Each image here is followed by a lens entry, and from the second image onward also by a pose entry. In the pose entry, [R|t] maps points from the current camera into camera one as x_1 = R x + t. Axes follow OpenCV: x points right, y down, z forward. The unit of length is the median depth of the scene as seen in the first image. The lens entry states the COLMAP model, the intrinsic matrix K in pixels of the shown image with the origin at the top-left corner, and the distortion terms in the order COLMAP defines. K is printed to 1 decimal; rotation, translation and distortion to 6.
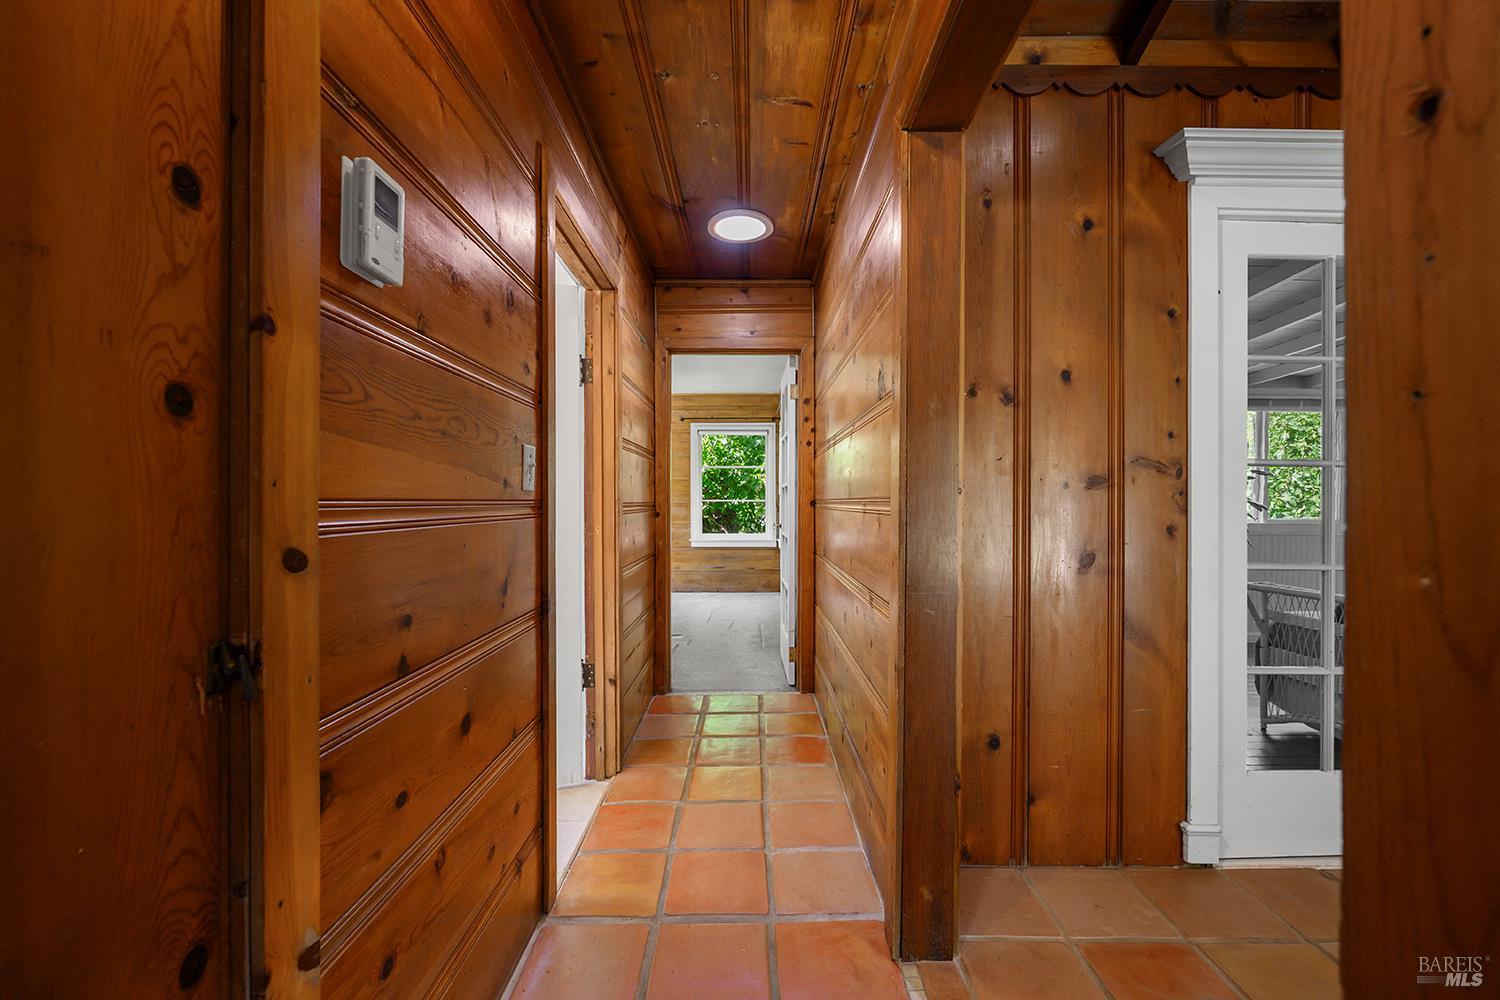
lens RADIAL K [[601.5, 0, 751.9], [0, 601.5, 496.0], [0, 0, 1]] dist [-0.007454, 0.001293]
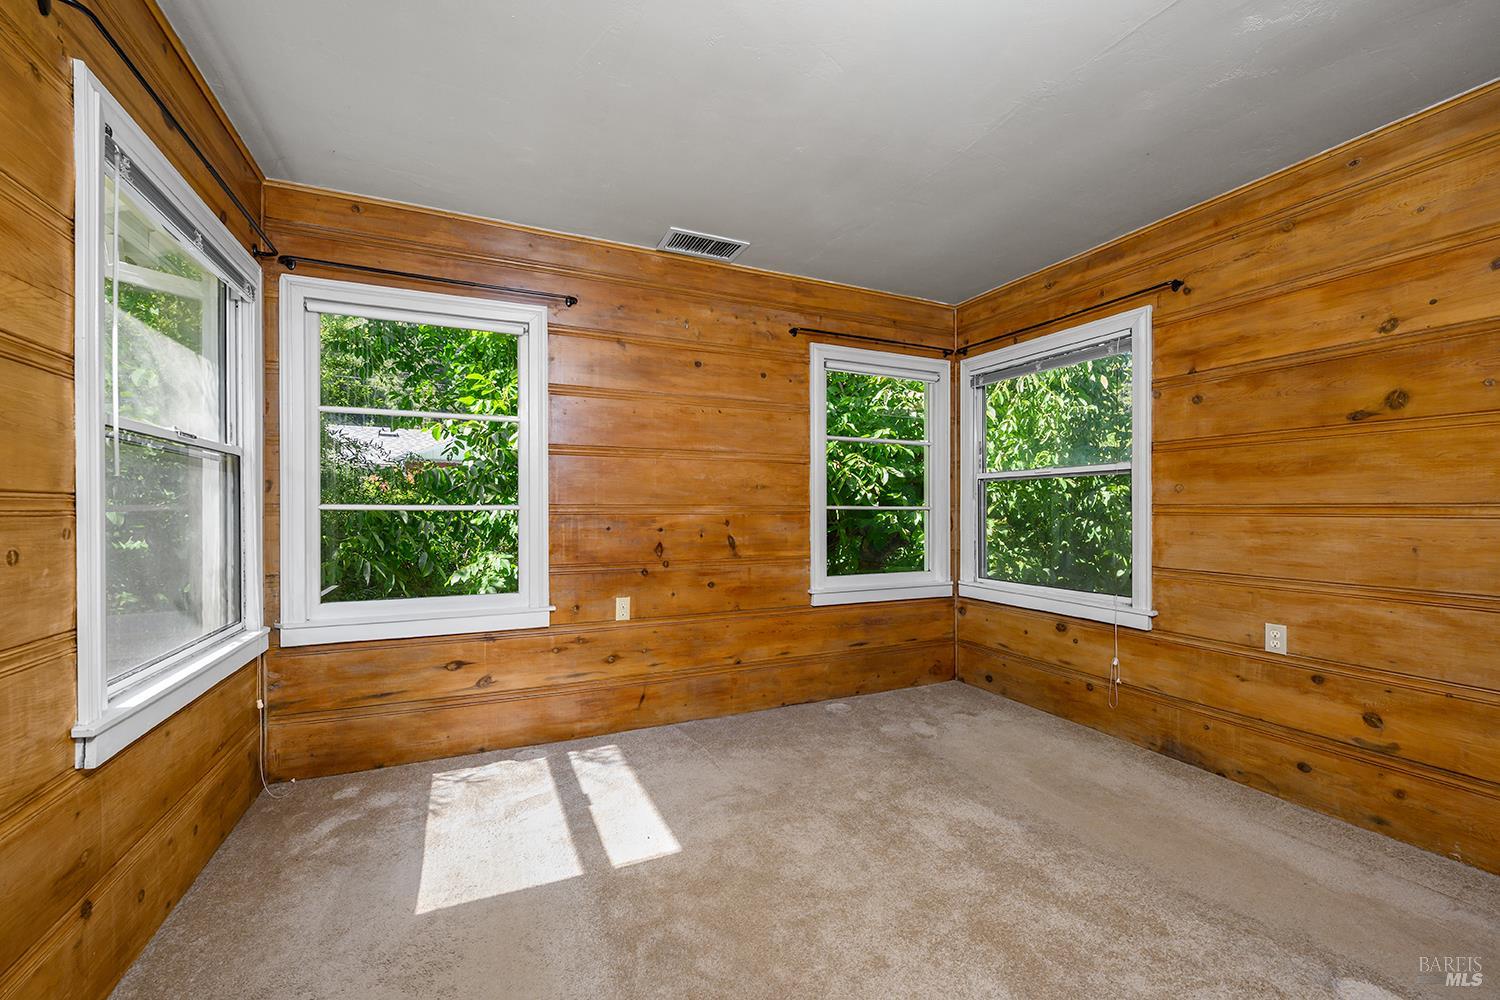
lens RADIAL K [[601.5, 0, 749.4], [0, 601.5, 509.8], [0, 0, 1]] dist [-0.007454, 0.001293]
pose [[0.910653, 0.000605, 0.413171, -0.337063], [-0.005868, 0.999917, 0.011470, 0.004383], [-0.413130, -0.012869, 0.910581, 0.590494]]
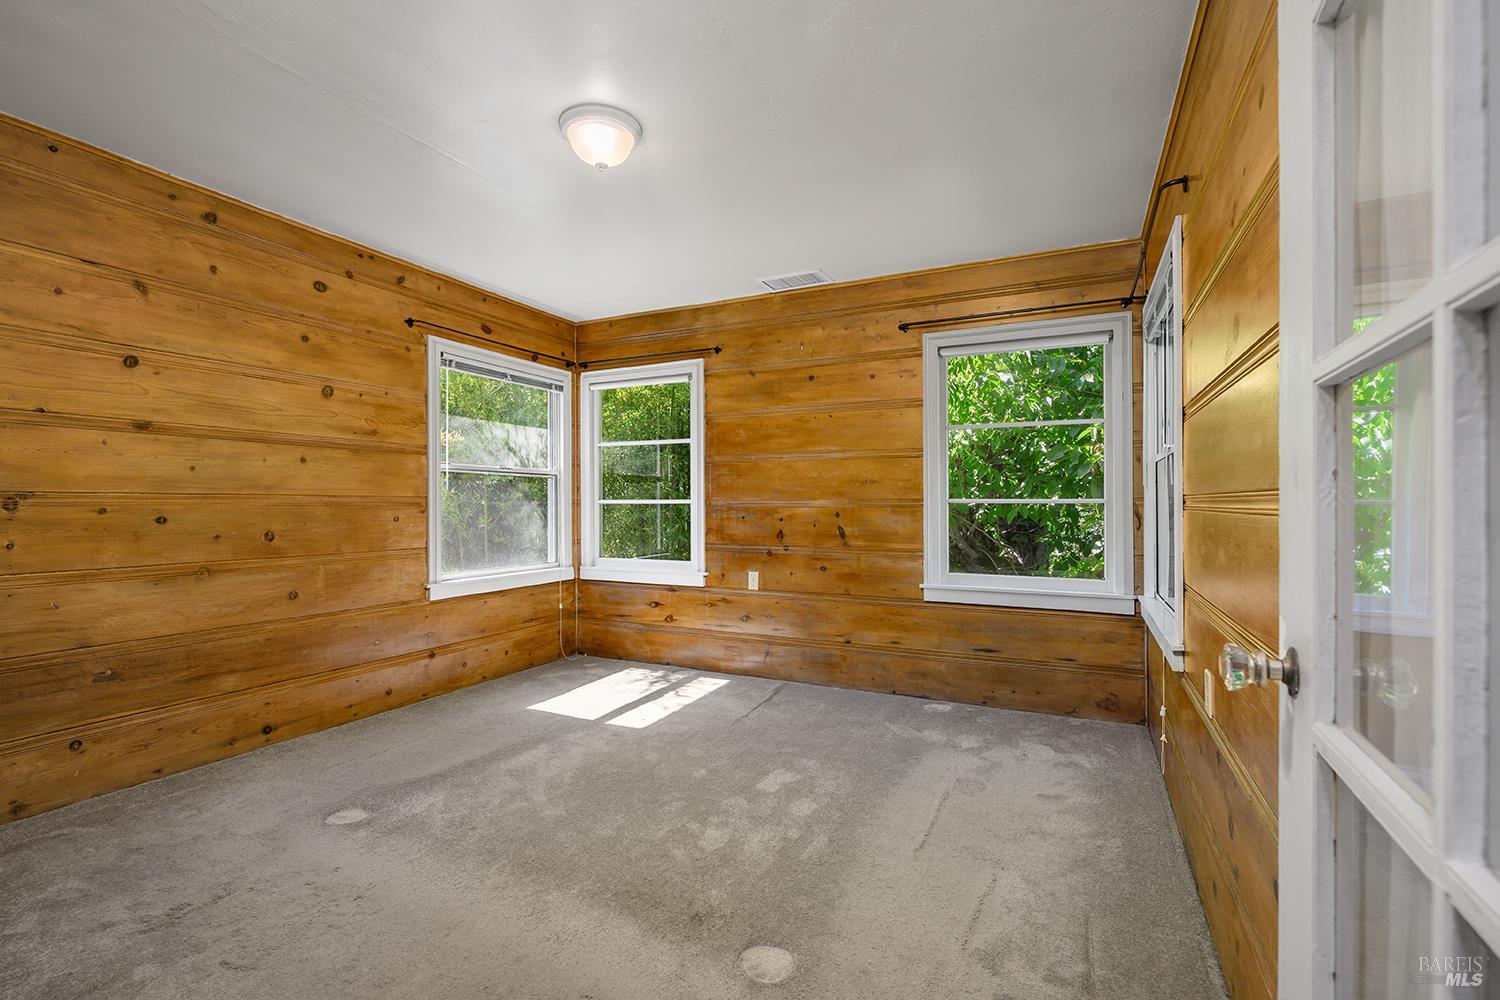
lens RADIAL K [[667.1, 0, 753.7], [0, 667.1, 503.0], [0, 0, 1]] dist [0.000639, -0.000031]
pose [[0.897618, 0.000208, -0.440774, 0.008216], [0.004499, 0.999943, 0.009633, 0.003843], [0.440751, -0.010630, 0.897566, 0.478437]]
